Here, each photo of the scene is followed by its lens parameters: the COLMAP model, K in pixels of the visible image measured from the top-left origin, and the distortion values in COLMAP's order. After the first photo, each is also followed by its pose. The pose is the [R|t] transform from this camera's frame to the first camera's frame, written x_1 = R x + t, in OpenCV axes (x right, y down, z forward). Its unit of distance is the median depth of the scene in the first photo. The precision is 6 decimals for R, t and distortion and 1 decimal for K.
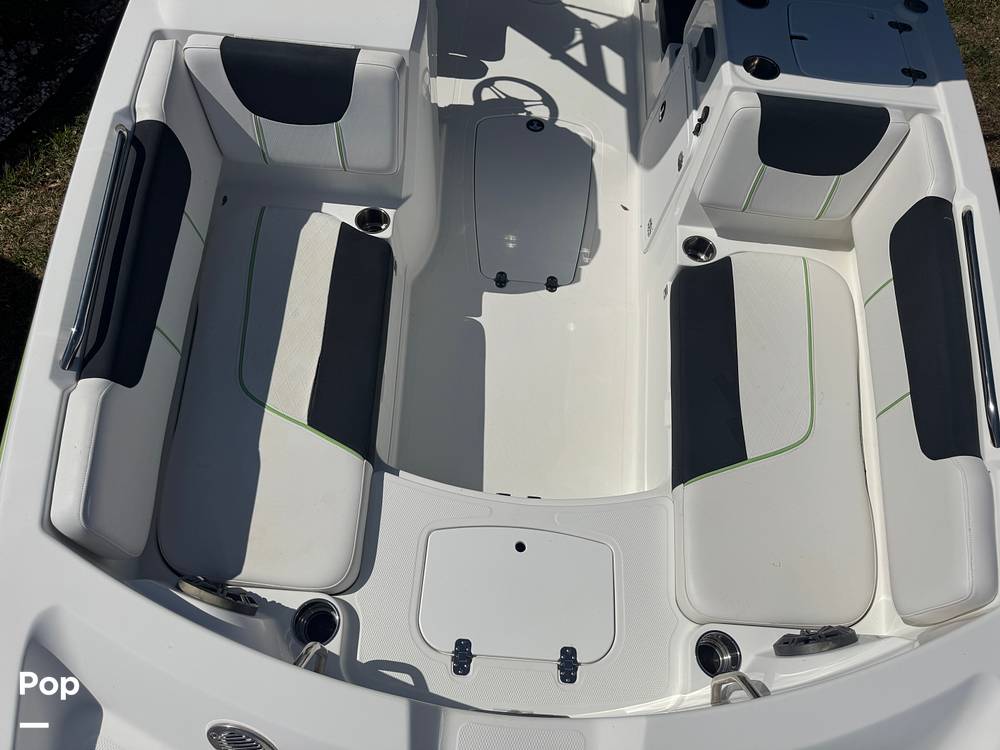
lens RADIAL K [[713.3, 0, 503.2], [0, 713.3, 377.7], [0, 0, 1]] dist [0.062357, -0.083242]
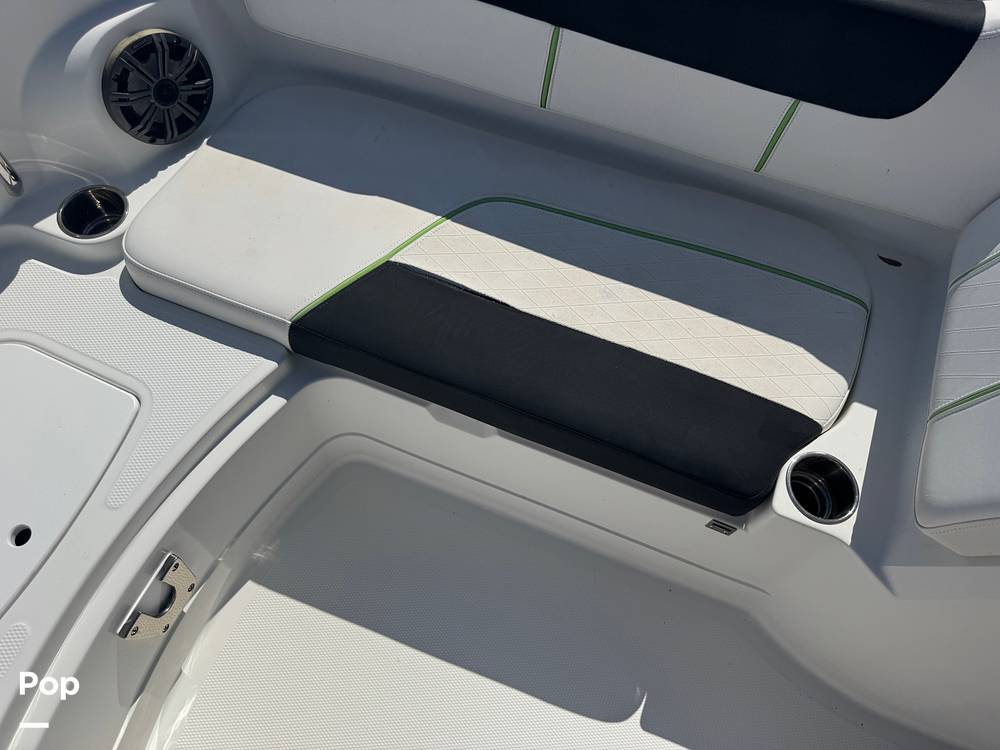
lens RADIAL K [[700.6, 0, 505.7], [0, 700.6, 368.1], [0, 0, 1]] dist [0.012310, 0.000692]
pose [[-0.336354, 0.792920, -0.508078, 0.058663], [-0.864673, -0.046280, 0.500198, -0.280512], [0.373103, 0.607565, 0.701184, 0.589795]]
